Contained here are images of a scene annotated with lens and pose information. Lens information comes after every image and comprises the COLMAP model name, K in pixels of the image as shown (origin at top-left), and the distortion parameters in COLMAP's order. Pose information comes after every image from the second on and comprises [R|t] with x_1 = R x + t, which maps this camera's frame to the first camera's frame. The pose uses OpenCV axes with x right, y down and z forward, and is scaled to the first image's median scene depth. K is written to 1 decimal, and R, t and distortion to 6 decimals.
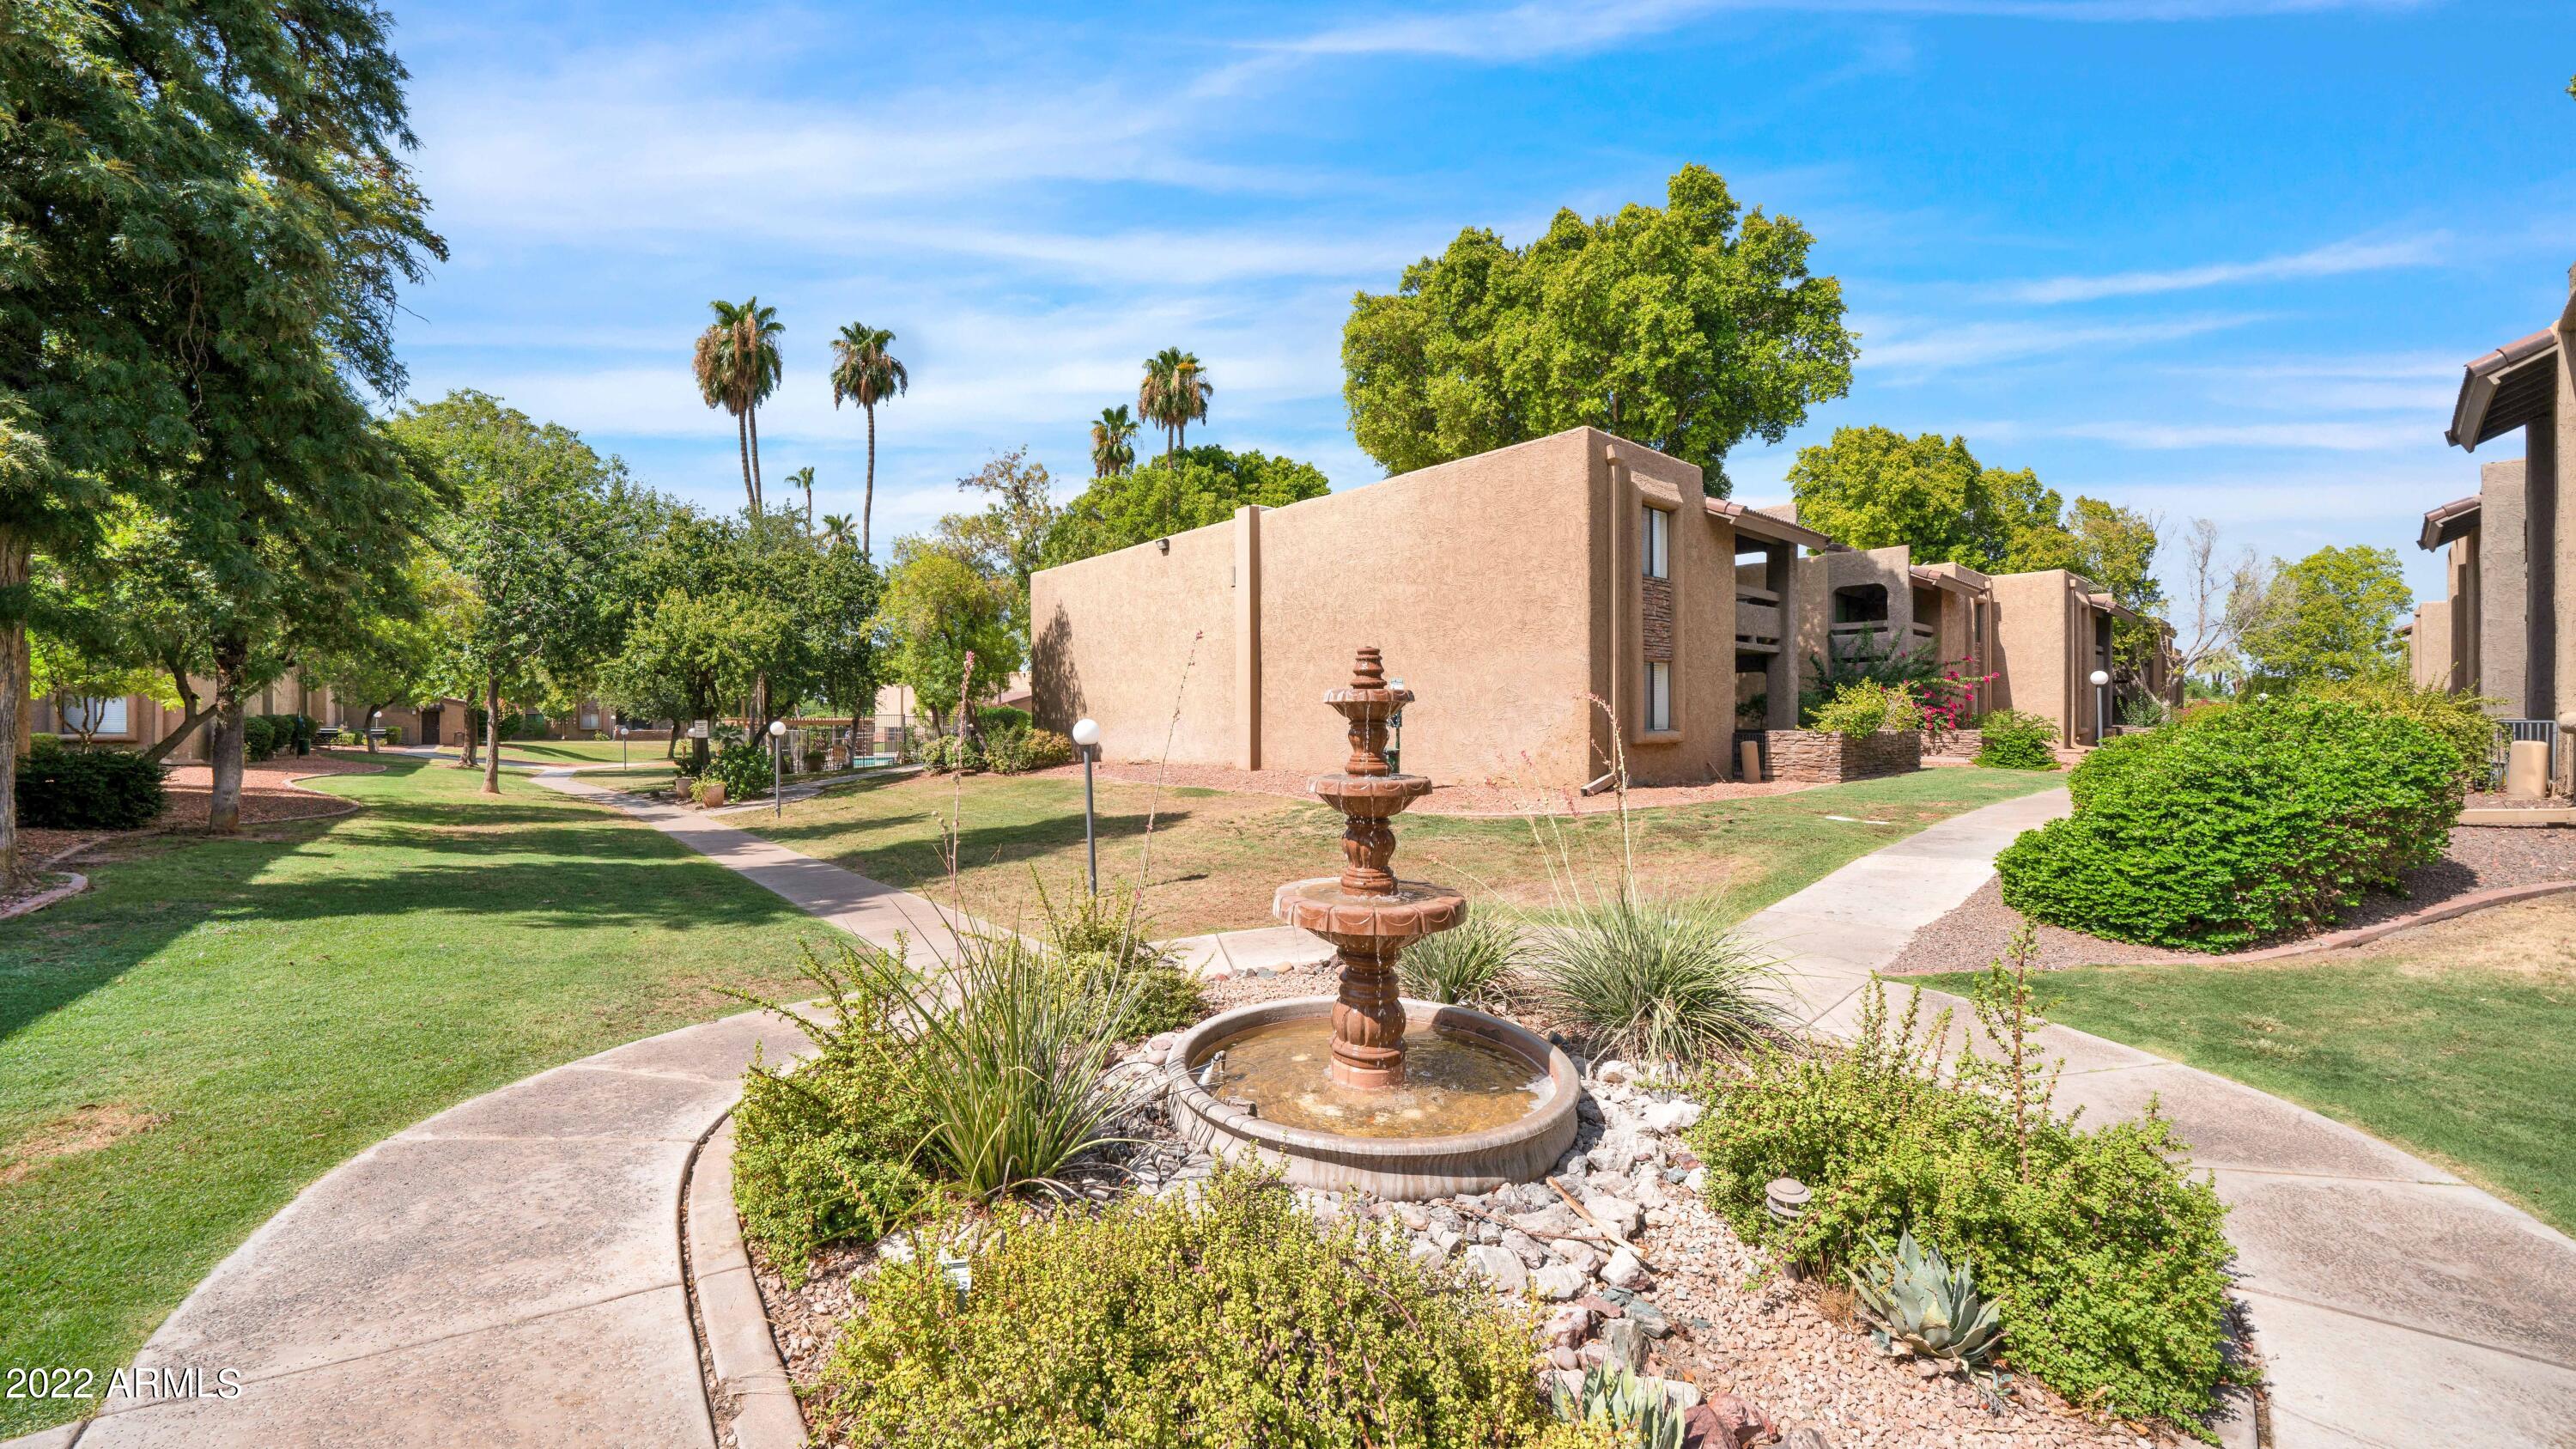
lens RADIAL K [[906.4, 0, 1288.0], [0, 906.4, 724.5], [0, 0, 1]] dist [-0.021427, -0.000049]
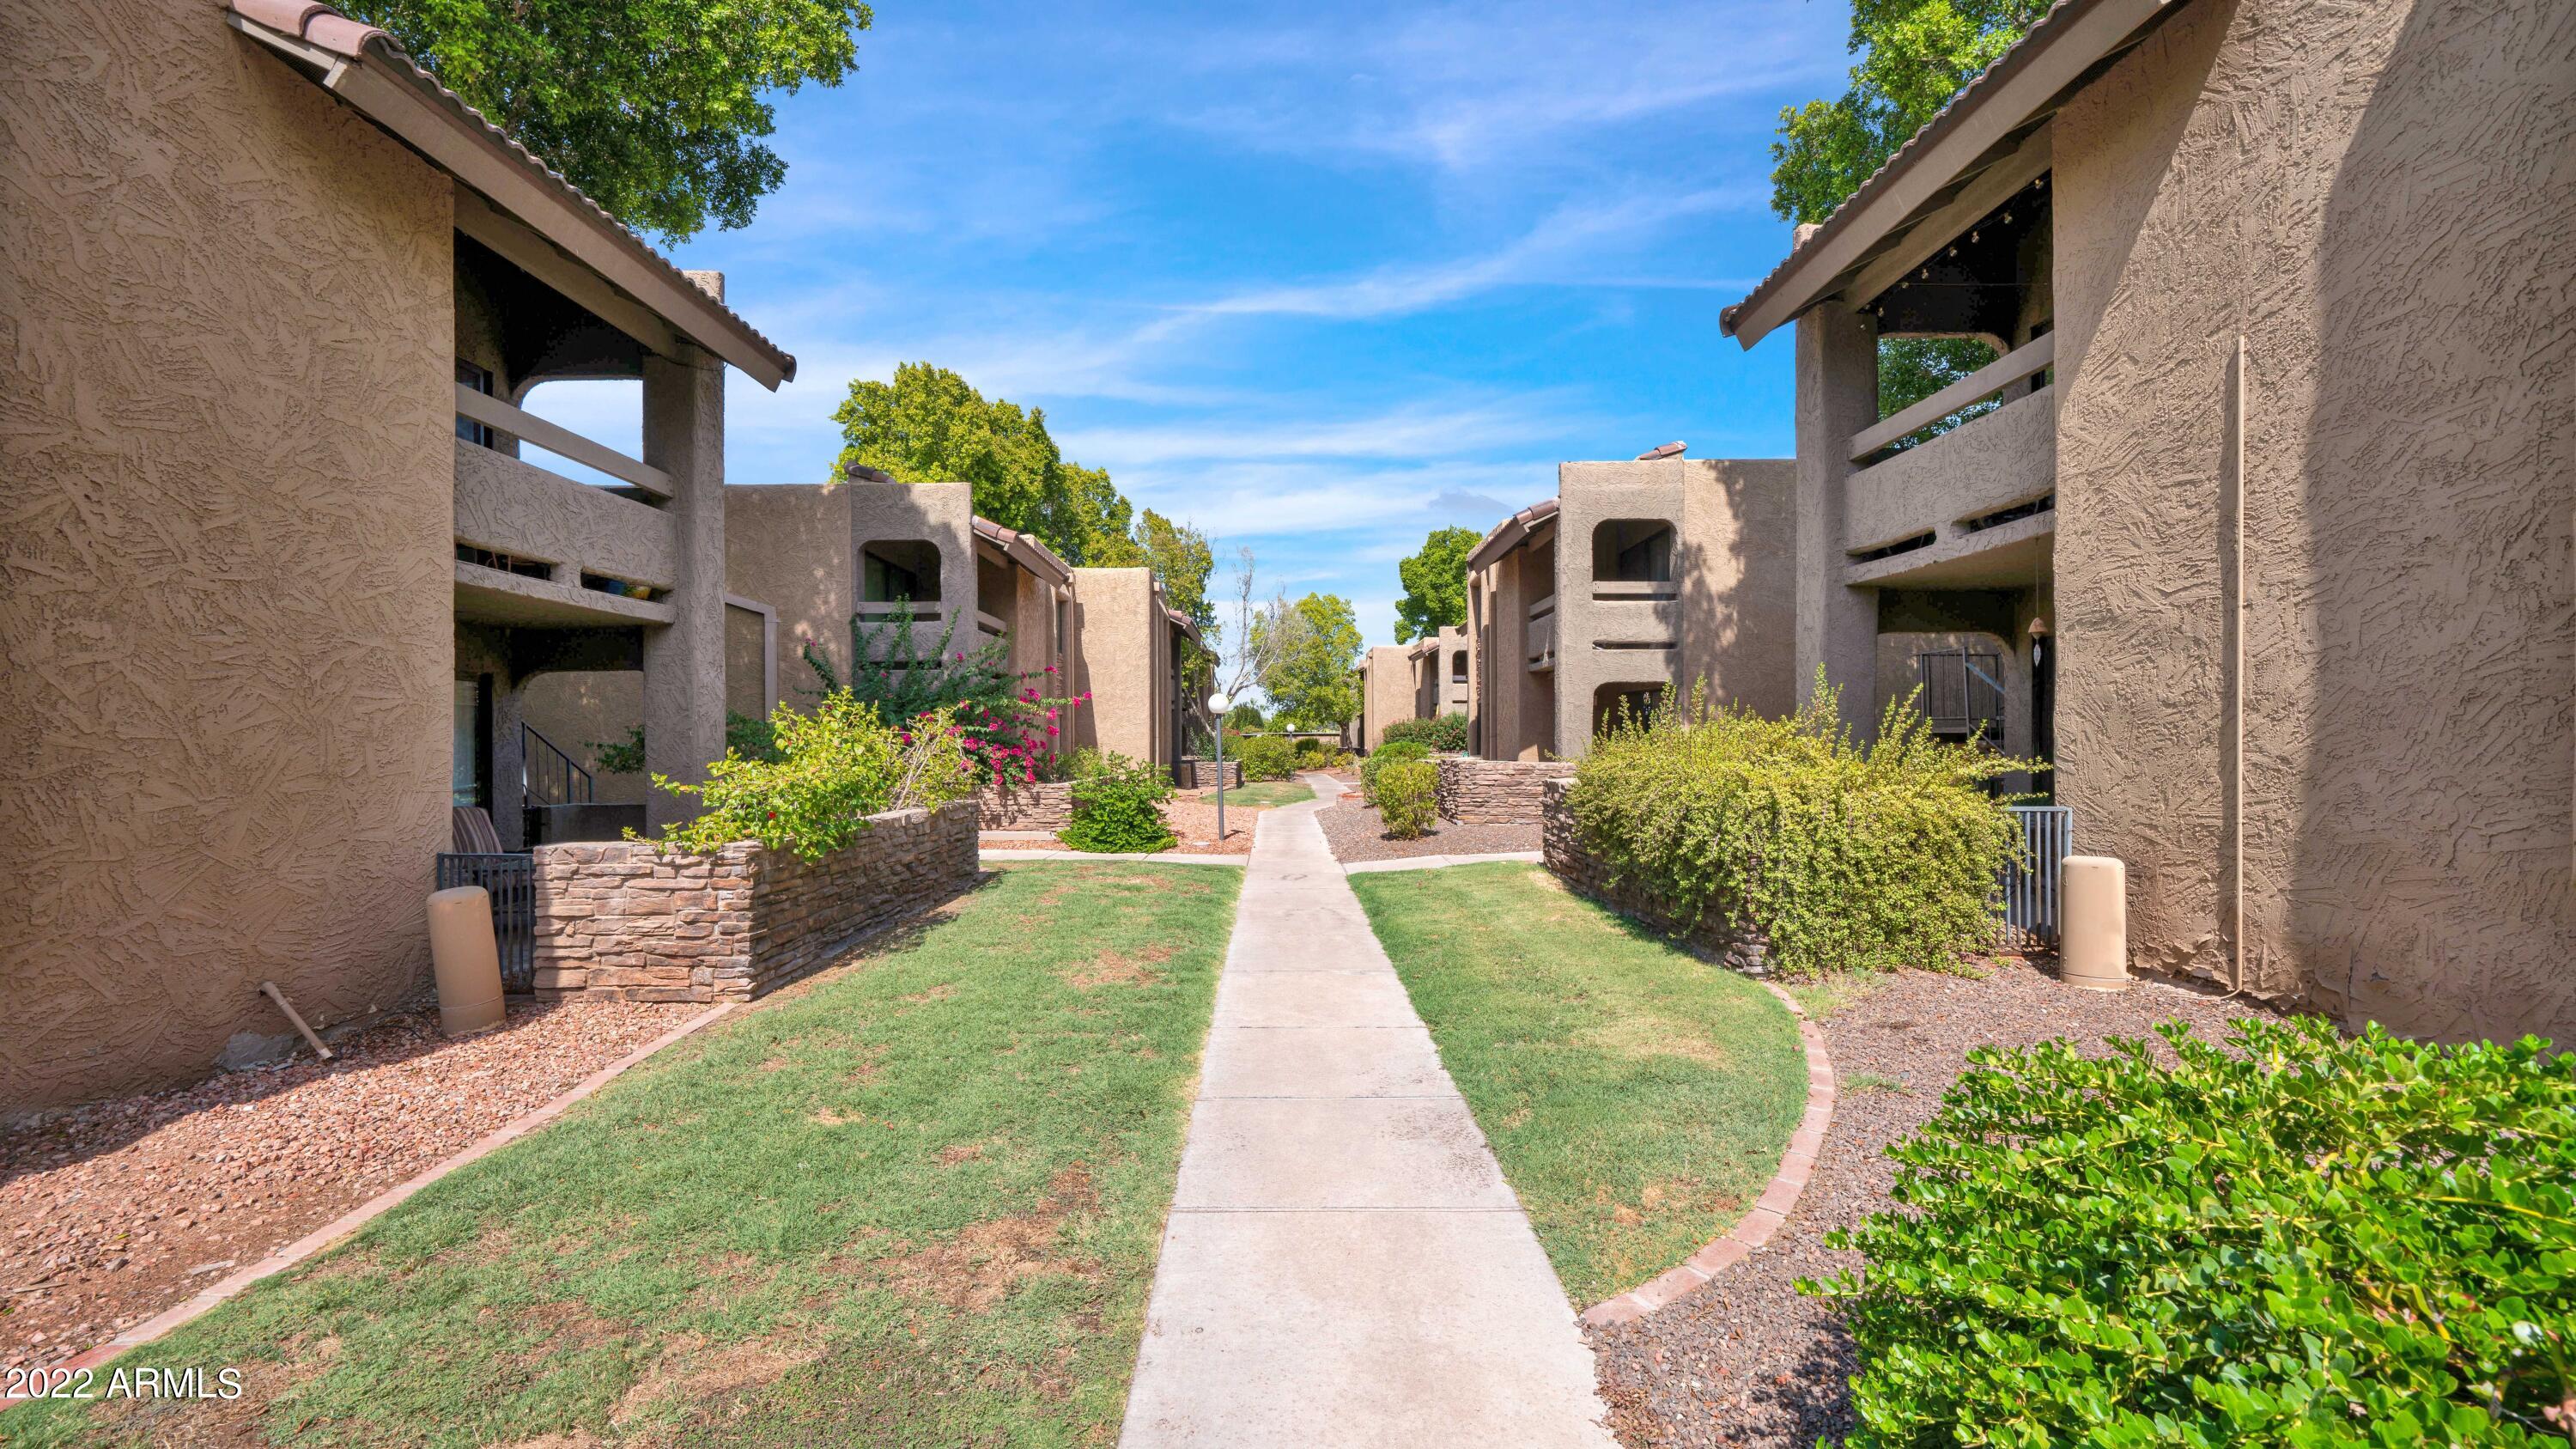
lens RADIAL K [[973.1, 0, 1246.2], [0, 973.1, 711.5], [0, 0, 1]] dist [-0.014303, -0.000048]
pose [[0.655124, 0.016236, 0.755347, 0.262708], [0.012598, 0.999395, -0.032409, -0.015775], [-0.755416, 0.030748, 0.654523, 0.354300]]
